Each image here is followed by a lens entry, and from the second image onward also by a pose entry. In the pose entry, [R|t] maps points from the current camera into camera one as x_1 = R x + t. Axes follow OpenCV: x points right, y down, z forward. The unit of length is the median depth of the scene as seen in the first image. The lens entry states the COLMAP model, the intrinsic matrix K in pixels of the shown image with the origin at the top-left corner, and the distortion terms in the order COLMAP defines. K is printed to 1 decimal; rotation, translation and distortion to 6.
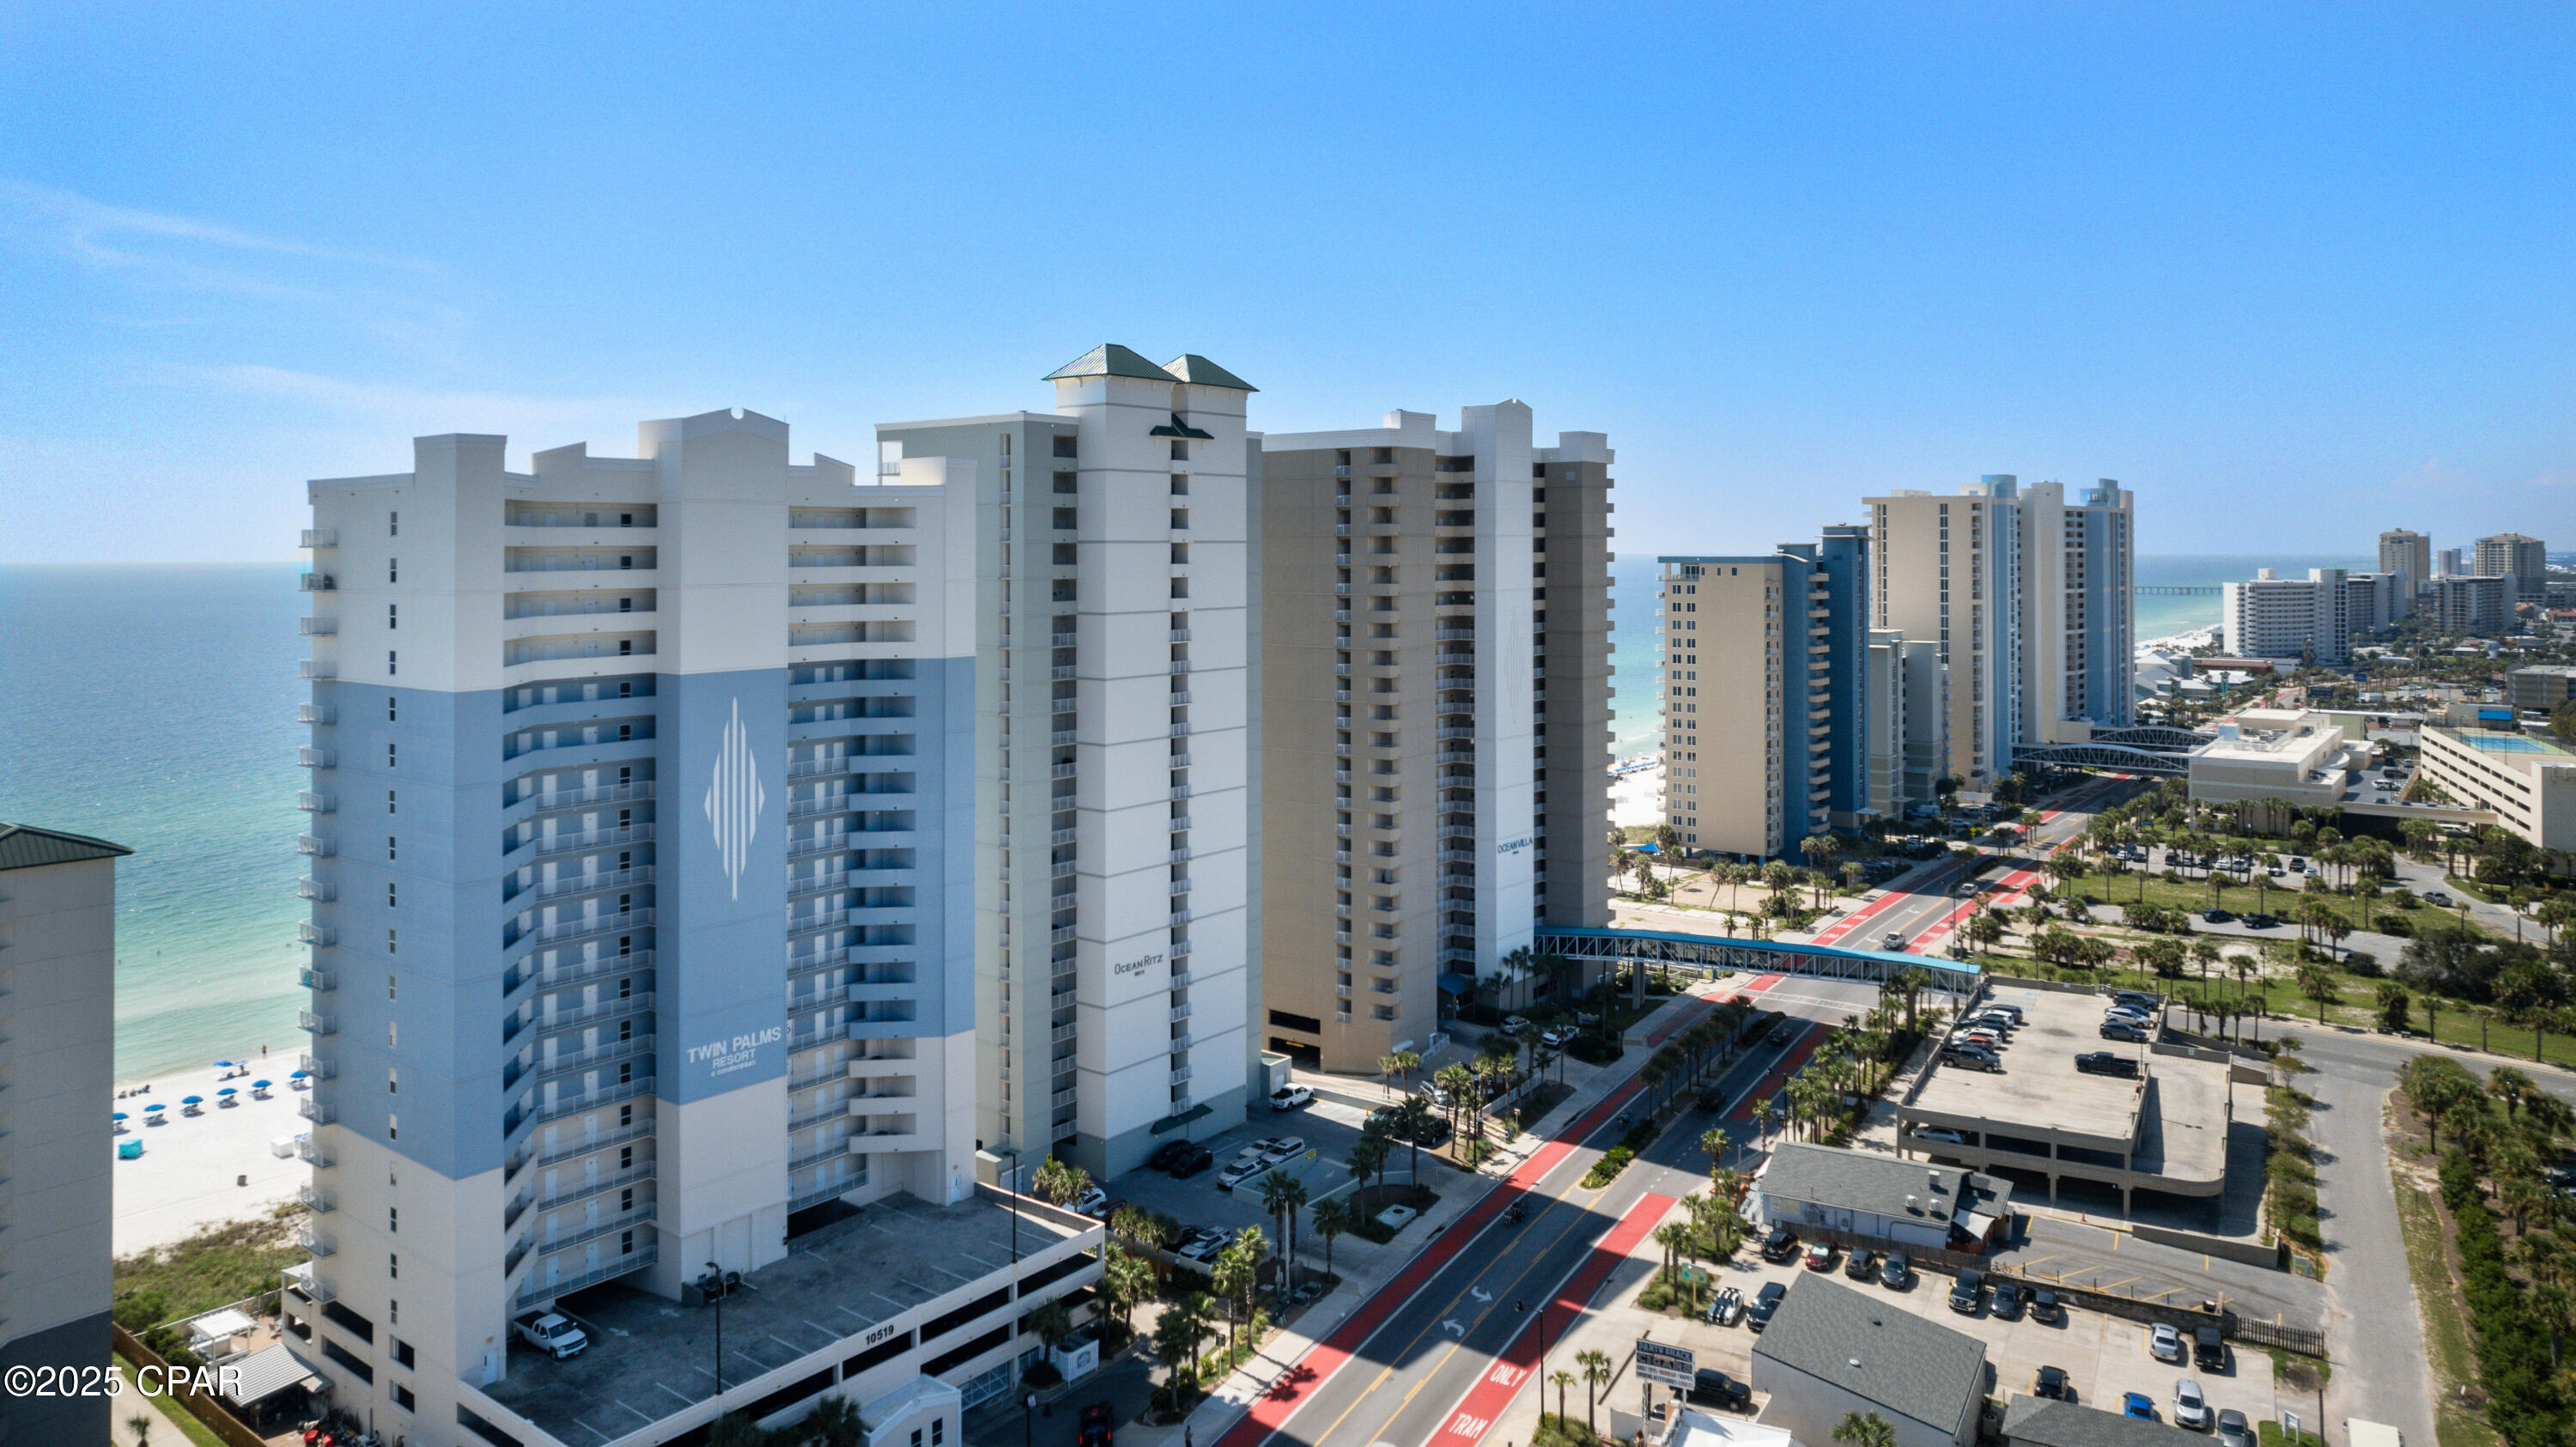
lens RADIAL K [[1681.0, 0, 1304.9], [0, 1681.0, 719.2], [0, 0, 1]] dist [-0.000692, 0.005416]
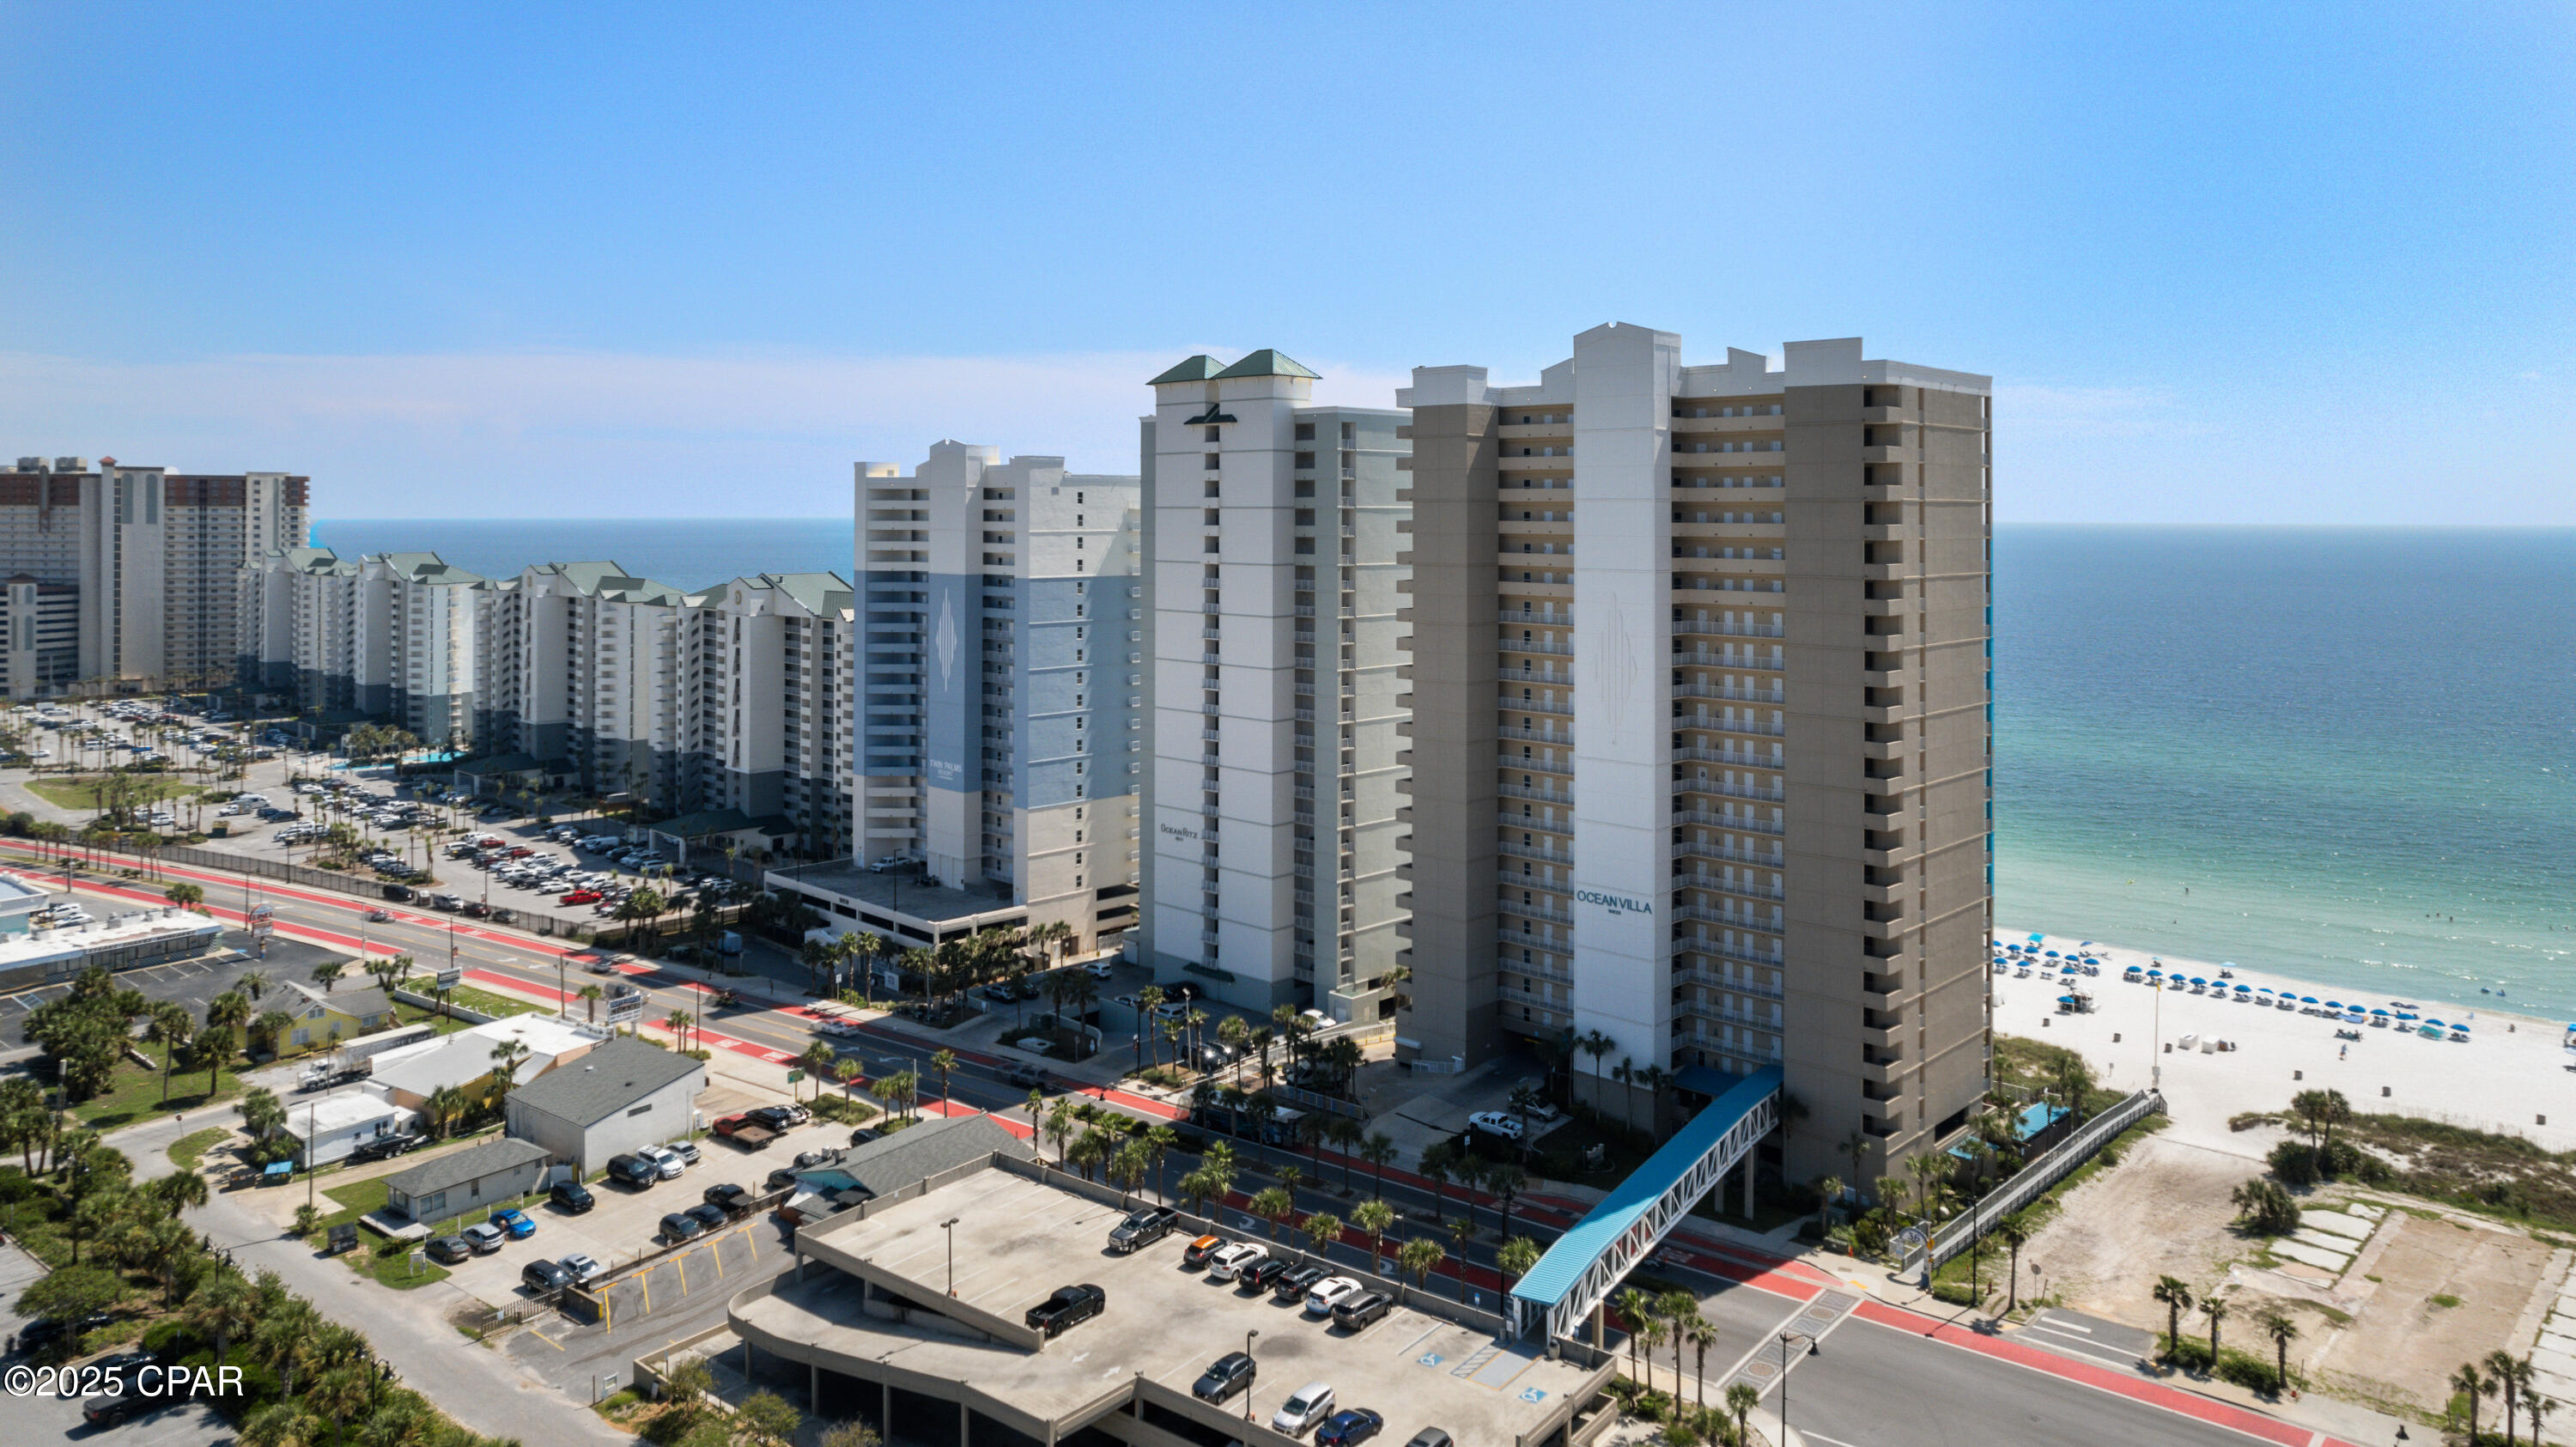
lens RADIAL K [[1681.0, 0, 1280.4], [0, 1681.0, 725.7], [0, 0, 1]] dist [-0.000692, 0.005416]
pose [[-0.116647, 0.120782, -0.985802, 1.395476], [-0.110461, 0.984842, 0.133735, -0.142039], [0.987012, 0.124492, -0.101538, 1.432763]]
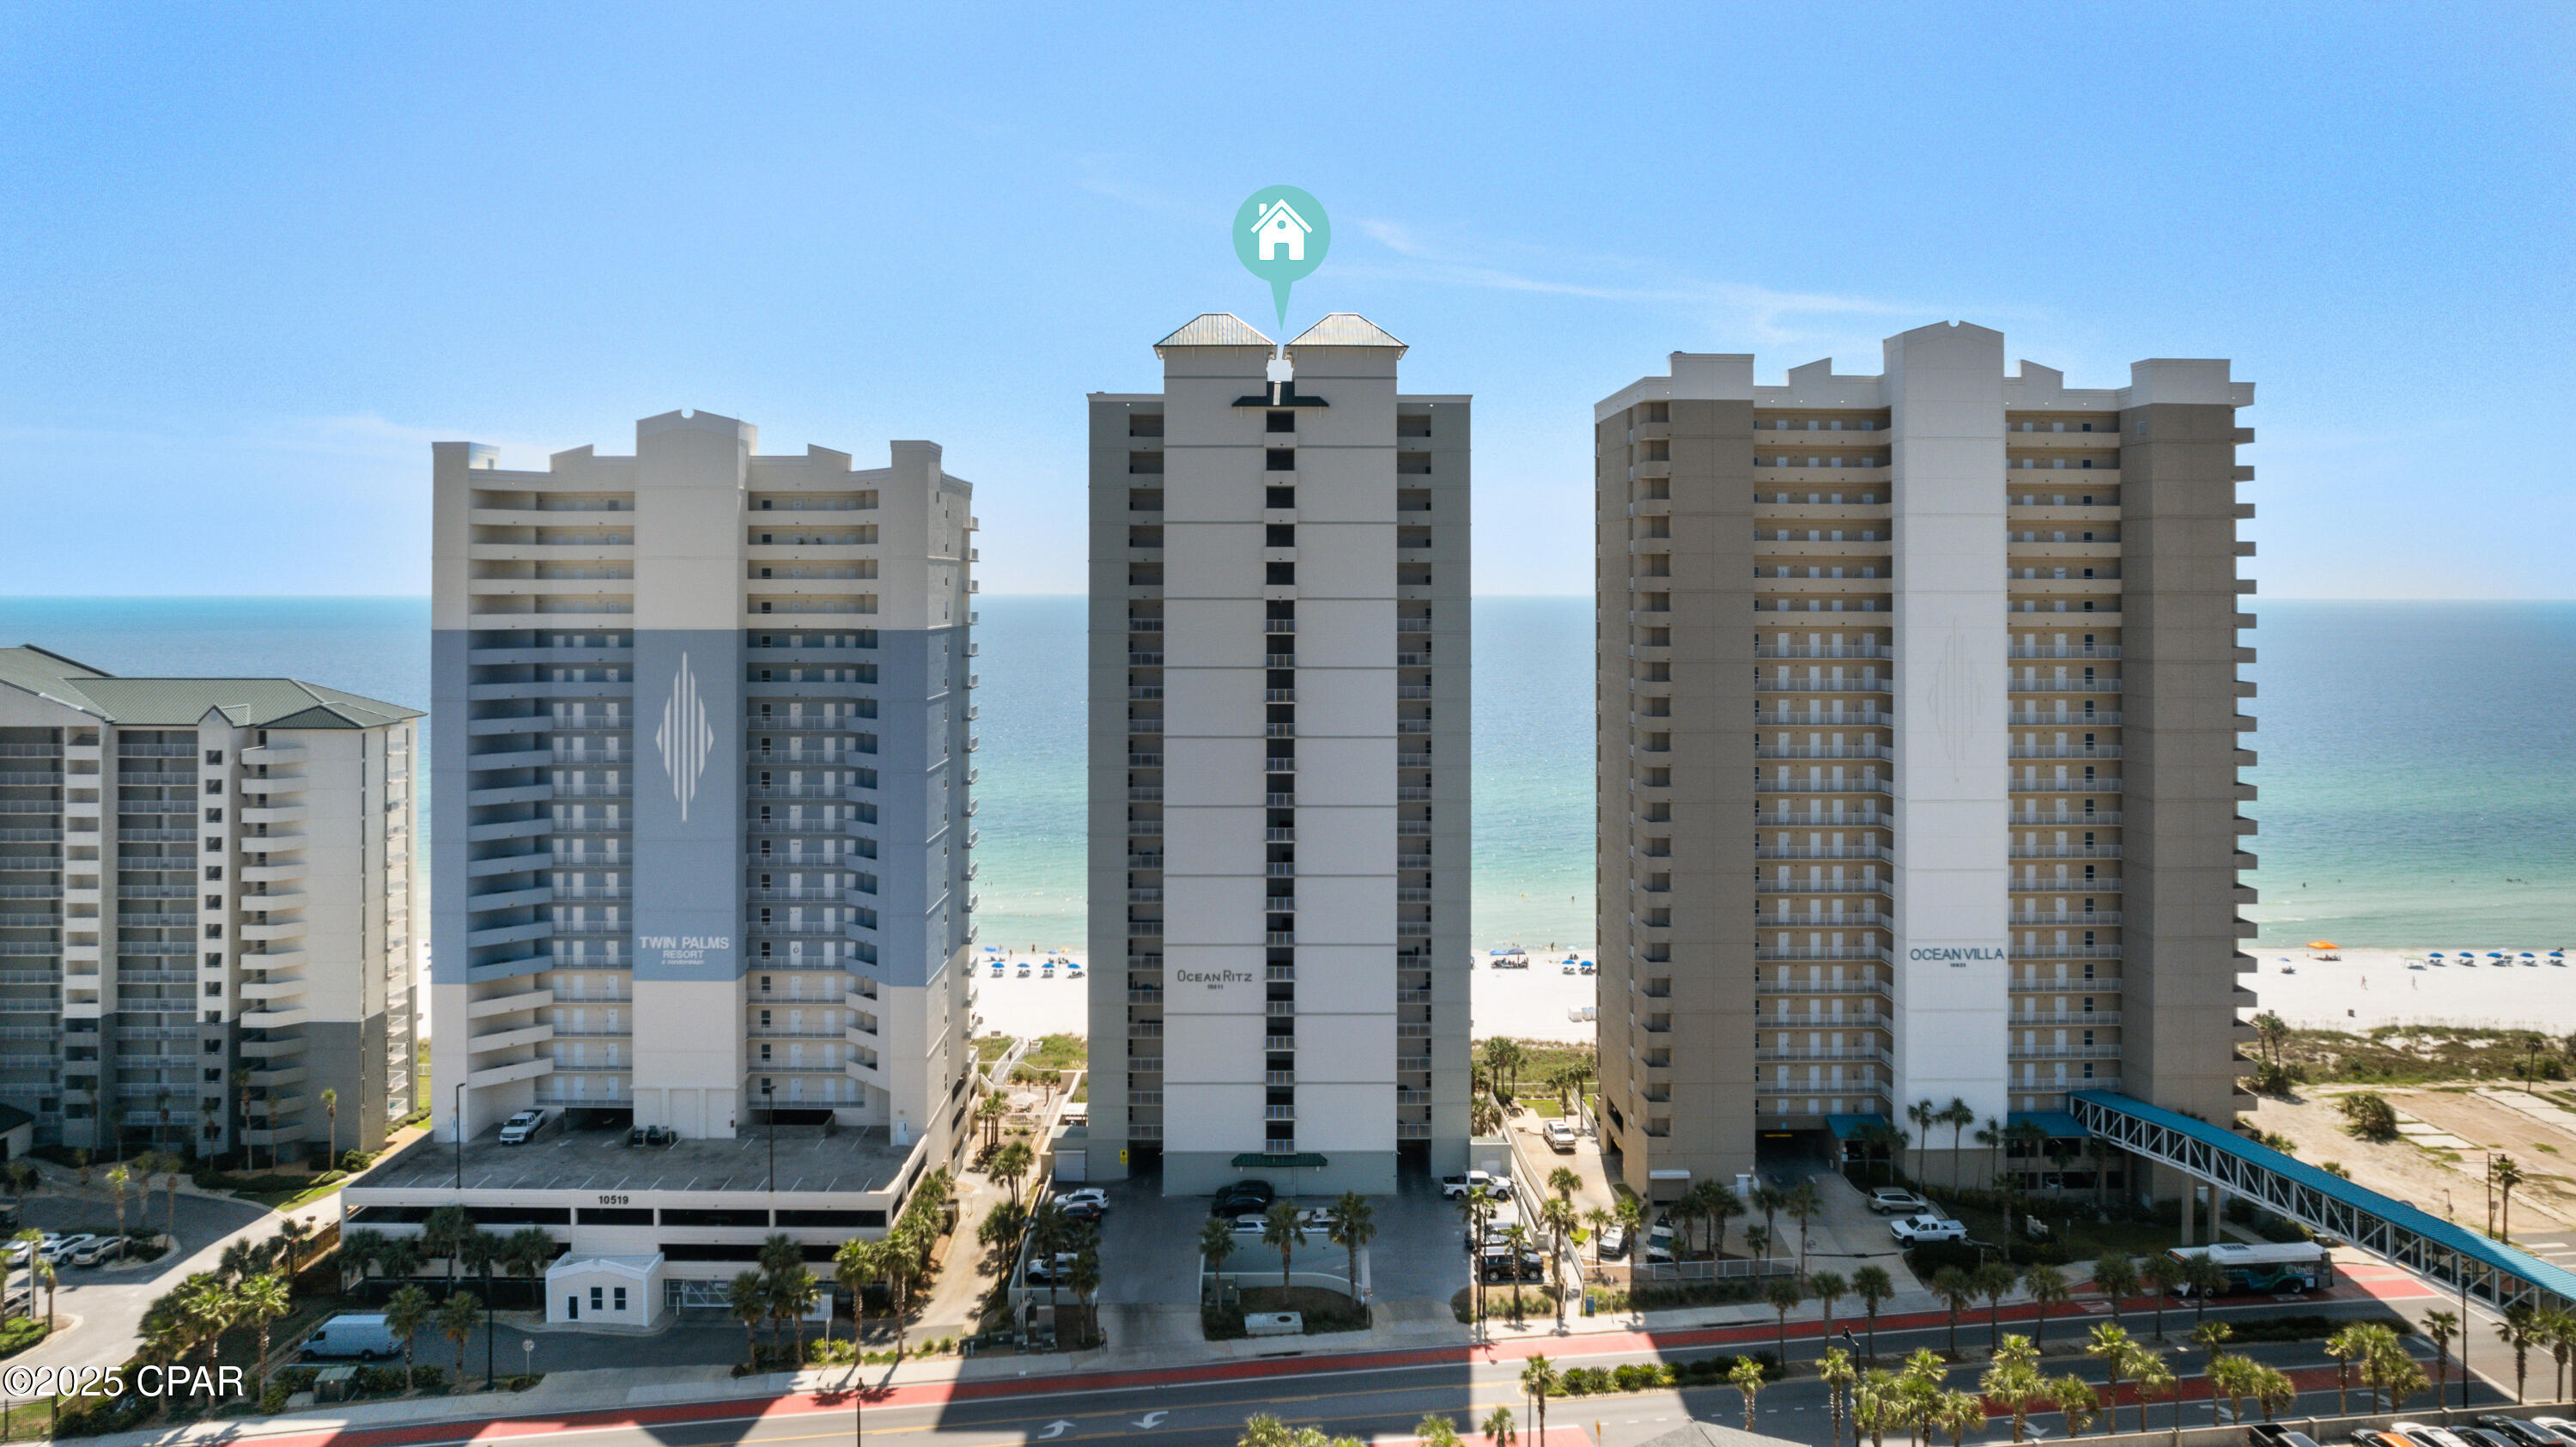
lens RADIAL K [[1759.9, 0, 1288.3], [0, 1759.9, 708.4], [0, 0, 1]] dist [-0.033109, 0.006210]
pose [[0.621162, 0.071649, -0.780400, 0.807493], [-0.083248, 0.996210, 0.025201, -0.035960], [0.779248, 0.049313, 0.624773, 0.499162]]
